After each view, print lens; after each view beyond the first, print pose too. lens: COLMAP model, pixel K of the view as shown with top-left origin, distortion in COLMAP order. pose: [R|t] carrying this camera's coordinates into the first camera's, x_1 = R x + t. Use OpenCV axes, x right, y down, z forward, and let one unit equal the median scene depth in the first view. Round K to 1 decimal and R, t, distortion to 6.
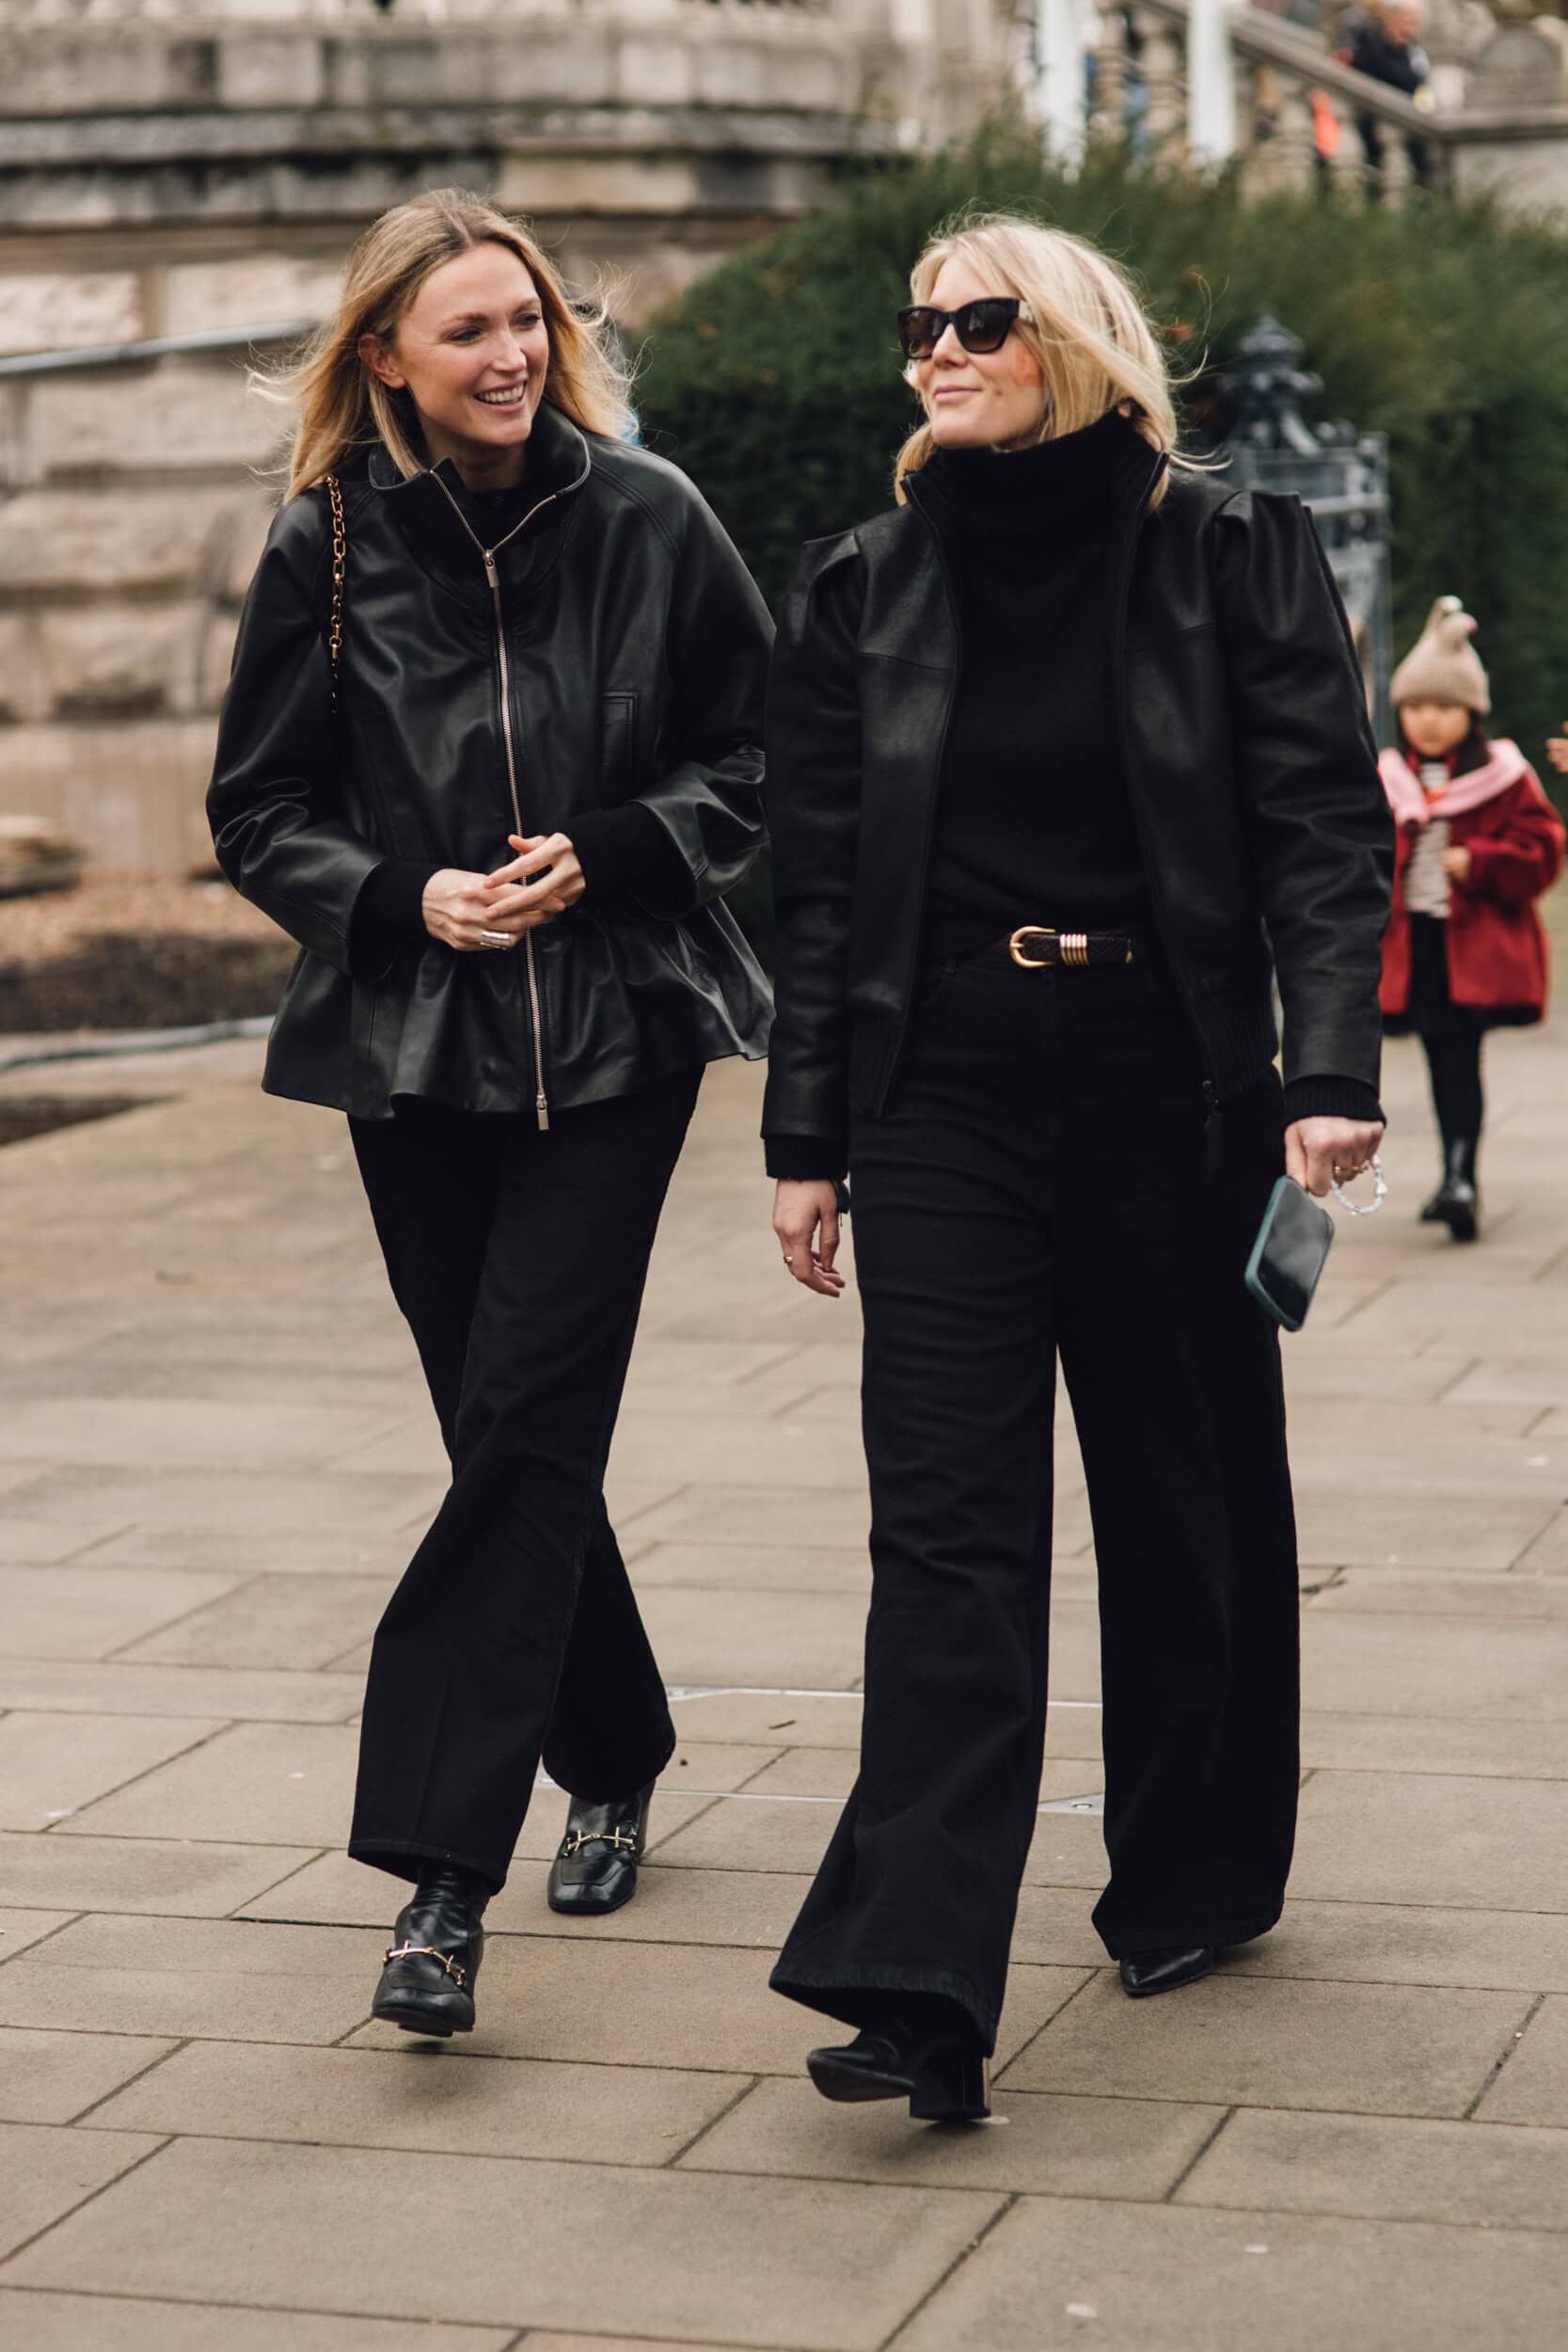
lens RADIAL K [[5818.5, 0, 784.0], [0, 5818.5, 1176.0], [0, 0, 1]] dist [-0.015396, -0.620932]
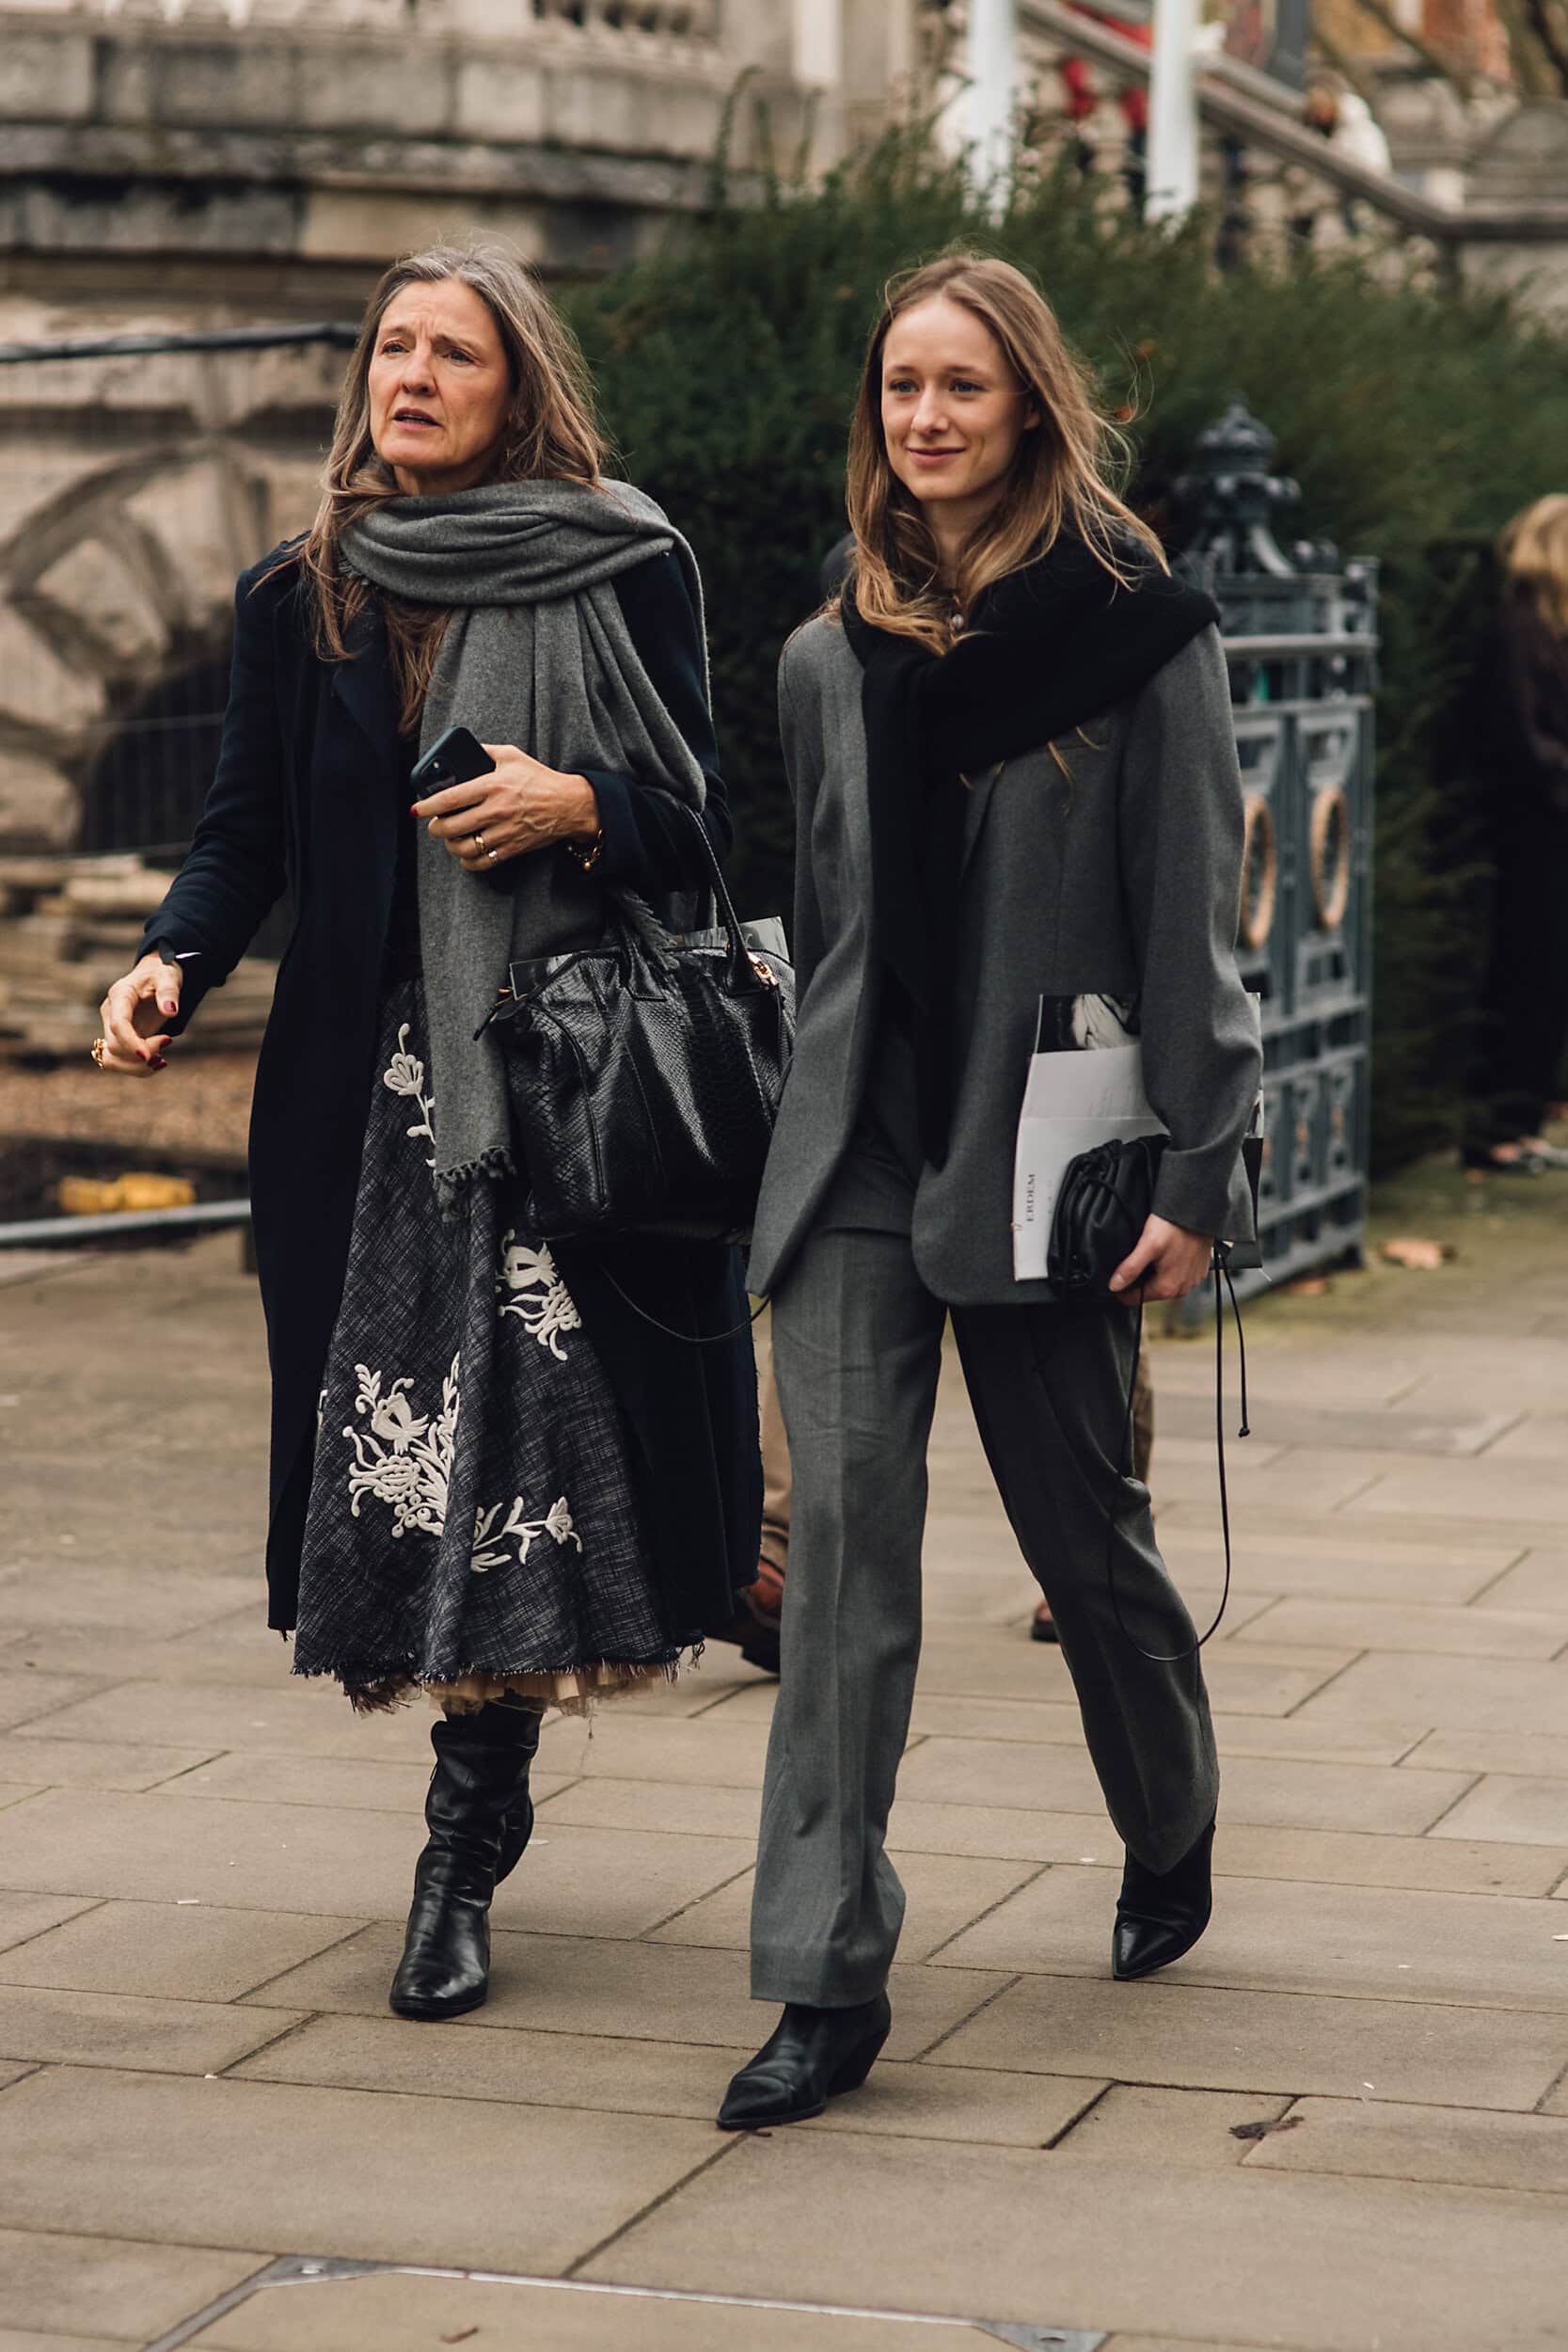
lens RADIAL K [[5818.5, 0, 784.0], [0, 5818.5, 1176.0], [0, 0, 1]] dist [-0.015396, -0.620932]
pose [[0.998819, 0.045436, 0.017211, 0.018231], [-0.044752, 0.998266, -0.038244, -0.013376], [-0.018919, 0.037429, 0.999120, 0.307424]]
